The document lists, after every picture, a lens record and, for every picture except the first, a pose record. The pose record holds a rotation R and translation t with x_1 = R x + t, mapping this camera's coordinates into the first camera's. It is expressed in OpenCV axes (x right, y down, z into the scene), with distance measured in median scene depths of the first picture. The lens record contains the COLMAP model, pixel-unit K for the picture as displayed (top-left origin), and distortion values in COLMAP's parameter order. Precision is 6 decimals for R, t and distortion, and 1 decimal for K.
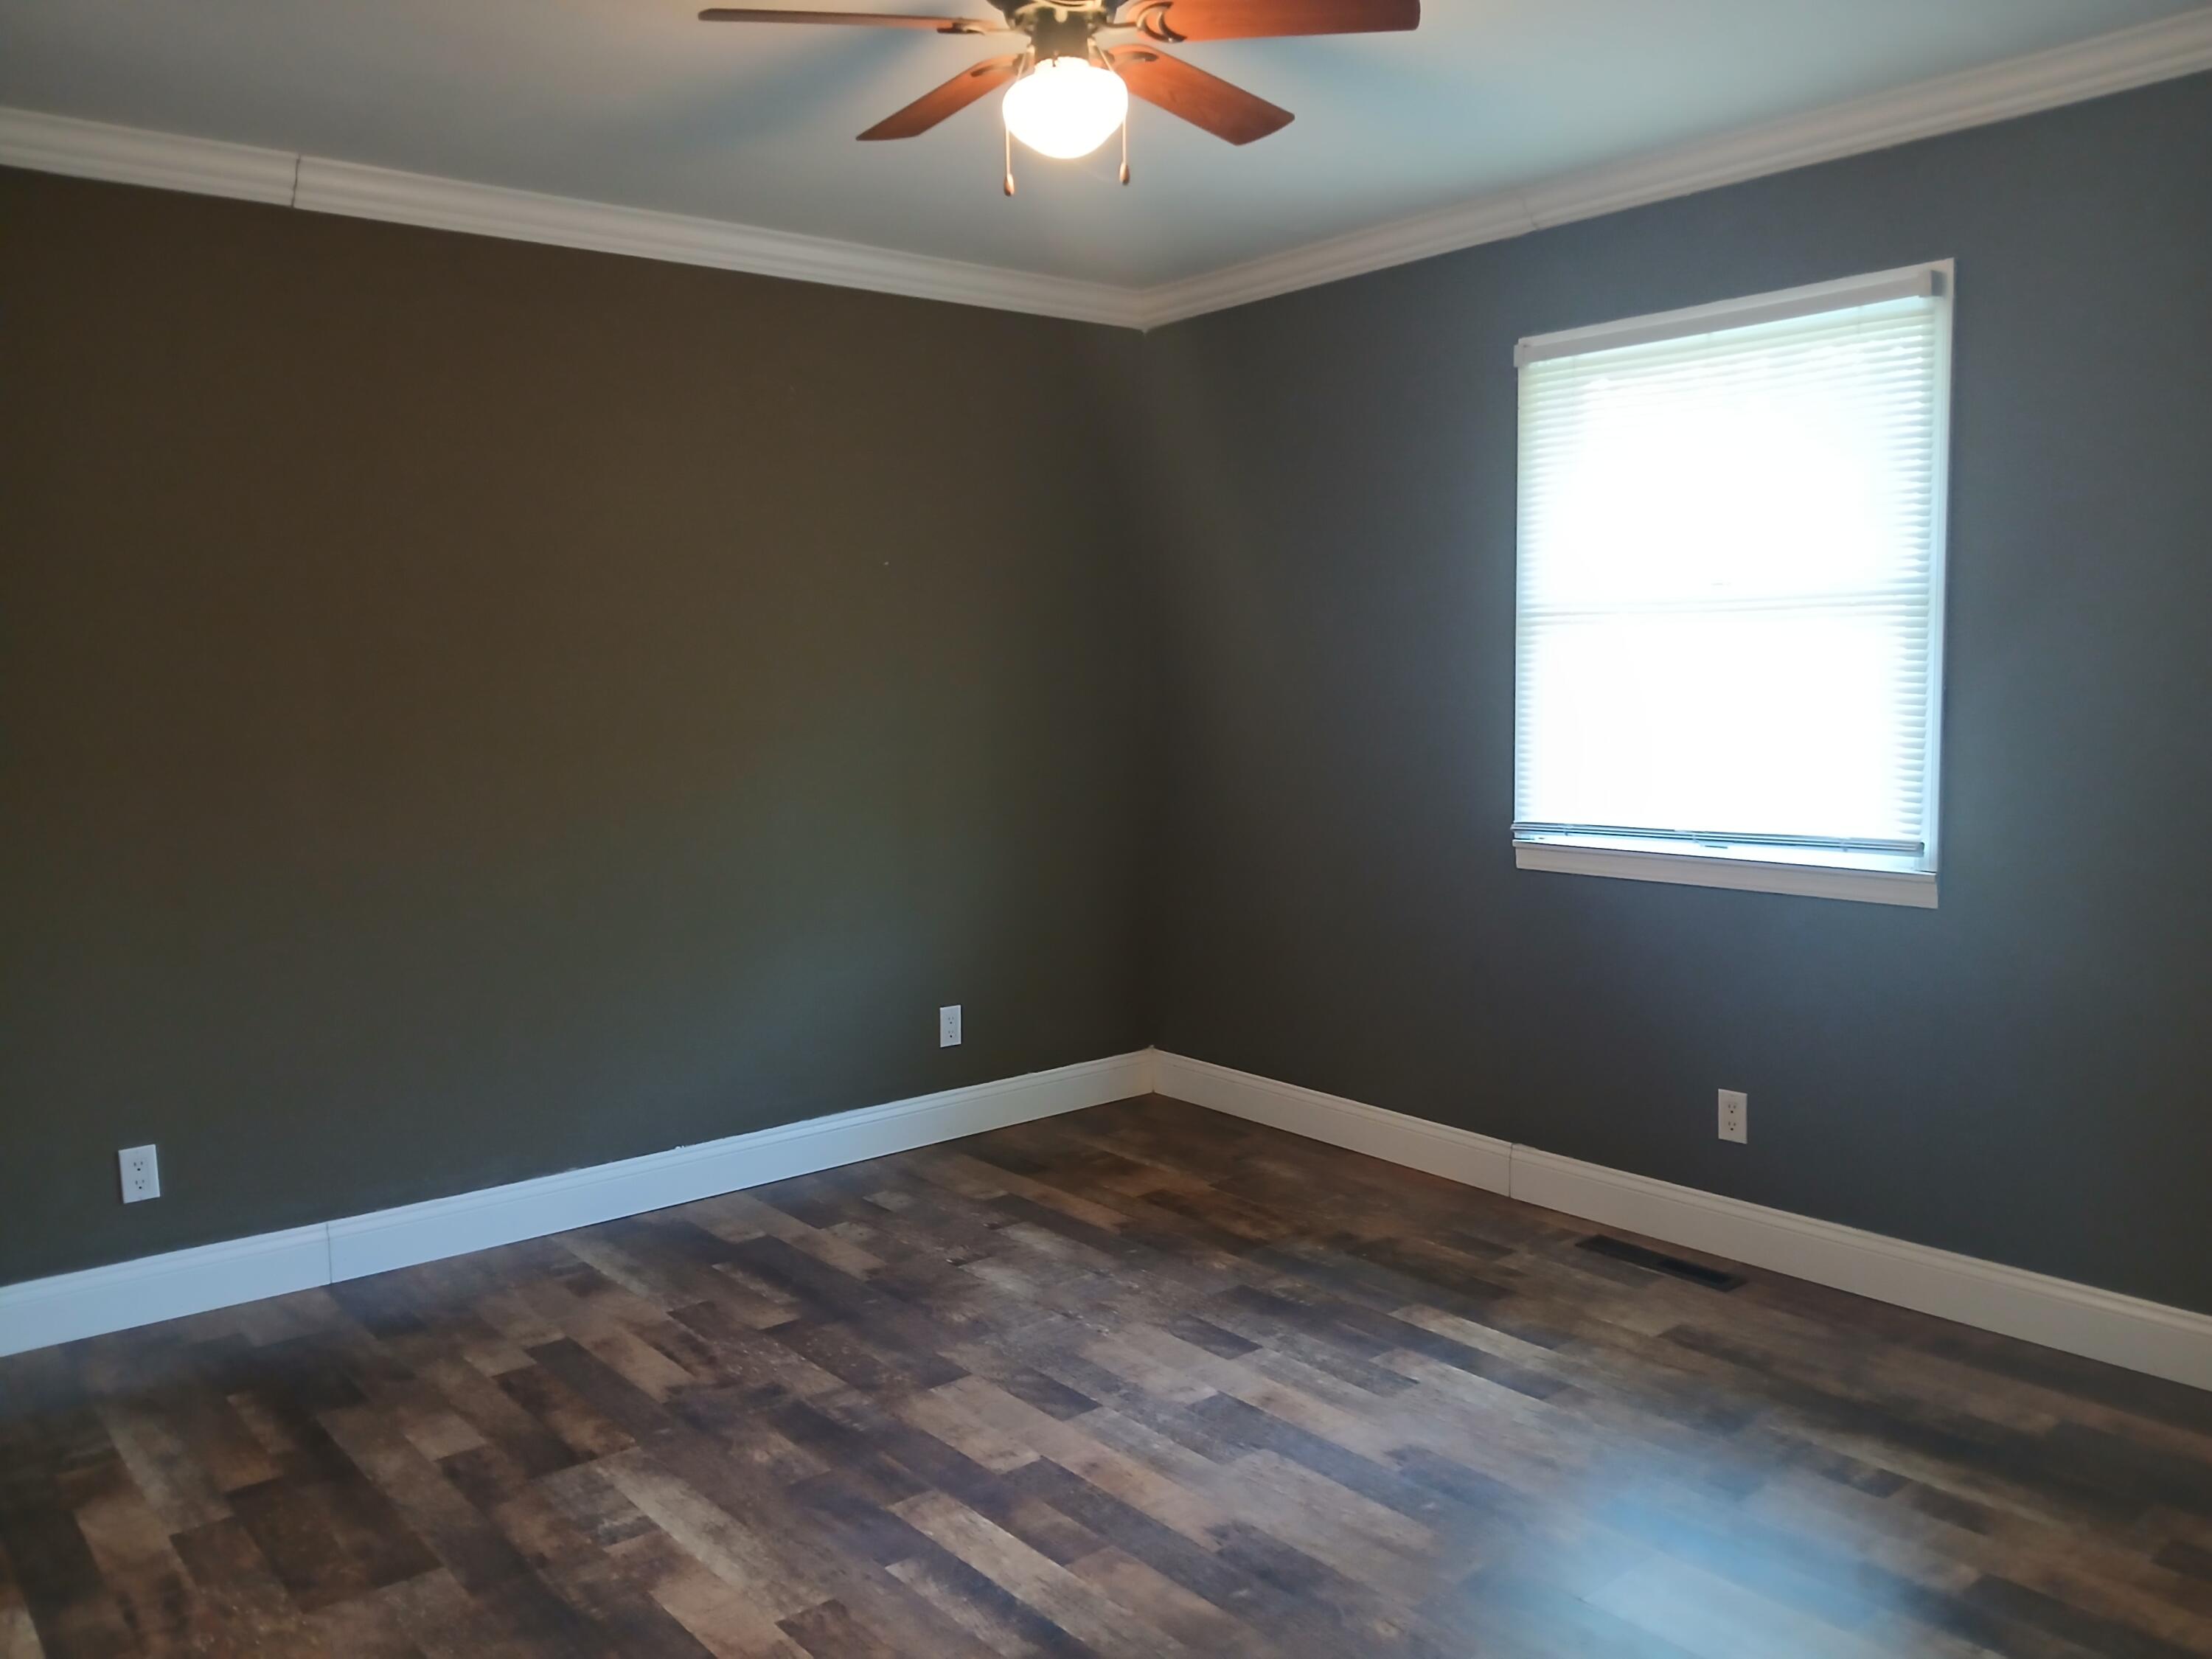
lens RADIAL K [[1708.6, 0, 1106.0], [0, 1708.6, 829.5], [0, 0, 1]] dist [-0.000211, -0.007261]
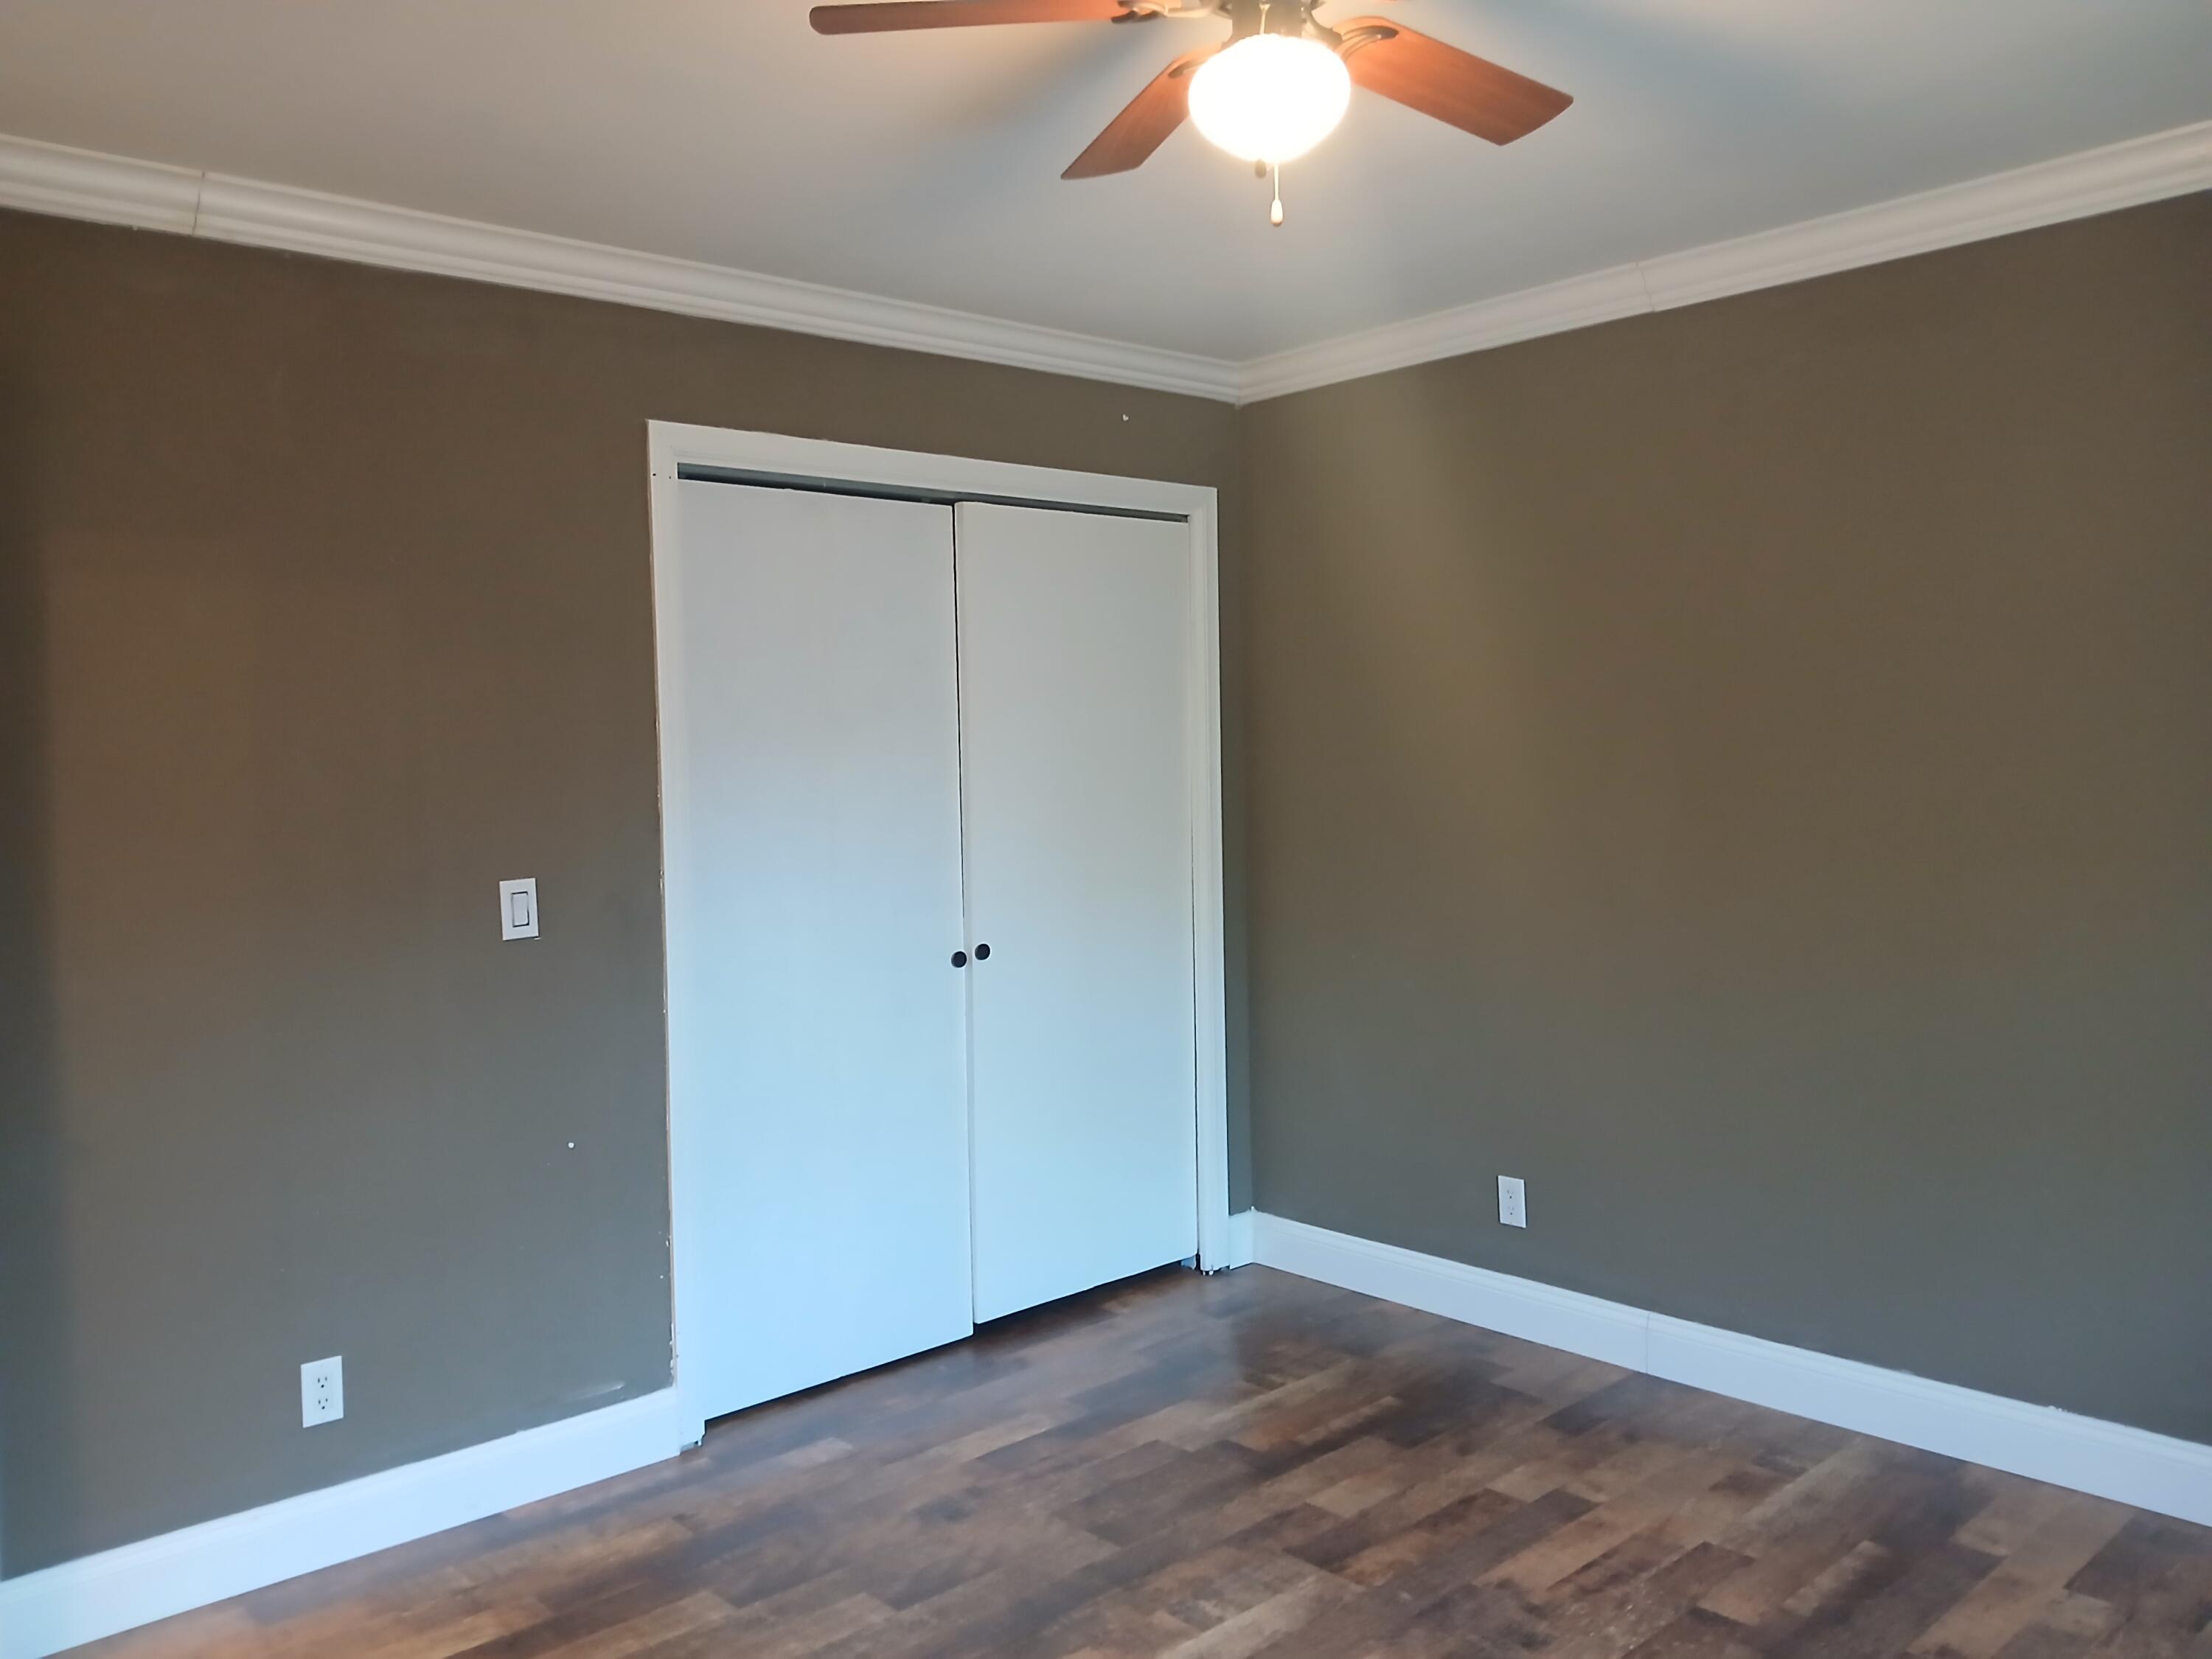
lens RADIAL K [[1708.6, 0, 1106.0], [0, 1708.6, 829.5], [0, 0, 1]] dist [-0.000211, -0.007261]
pose [[0.064573, 0.067811, -0.995606, 0.592081], [-0.071872, 0.995414, 0.063136, -0.112099], [0.995321, 0.067480, 0.069150, 0.668200]]
